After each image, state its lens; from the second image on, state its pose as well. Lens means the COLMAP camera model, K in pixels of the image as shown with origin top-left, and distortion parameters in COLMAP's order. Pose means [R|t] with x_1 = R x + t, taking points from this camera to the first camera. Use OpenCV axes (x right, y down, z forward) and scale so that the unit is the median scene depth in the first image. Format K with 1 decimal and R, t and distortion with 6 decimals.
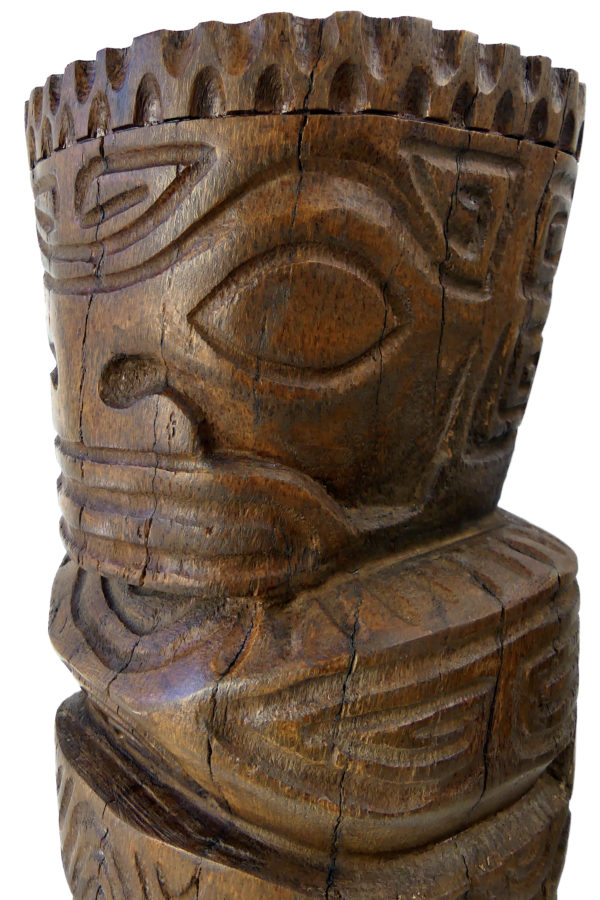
lens RADIAL K [[715.6, 0, 297.7], [0, 715.6, 429.3], [0, 0, 1]] dist [-0.015772, -0.003293]
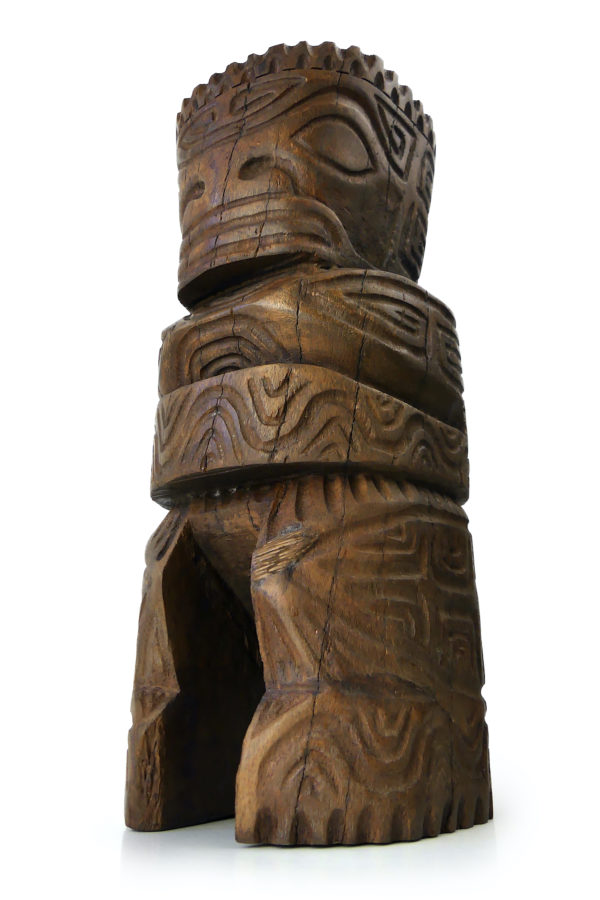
lens RADIAL K [[698.6, 0, 300.0], [0, 698.6, 450.0], [0, 0, 1]] dist [-0.026498, -0.002202]
pose [[0.974108, 0.070859, 0.214691, -0.508610], [0.024264, 0.911363, -0.410888, 1.615364], [-0.224777, 0.405459, 0.886047, -0.561479]]
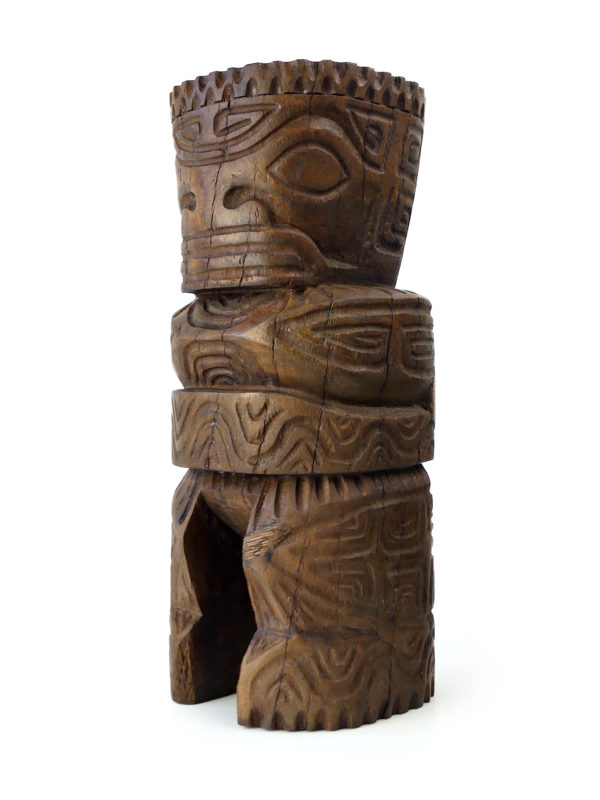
lens RADIAL K [[867.5, 0, 300.0], [0, 867.5, 400.0], [0, 0, 1]] dist [-0.046930, 0.006172]
pose [[0.994115, -0.003628, 0.108268, -0.355073], [0.014812, 0.994605, -0.102675, 0.950055], [-0.107311, 0.103675, 0.988805, -1.915988]]
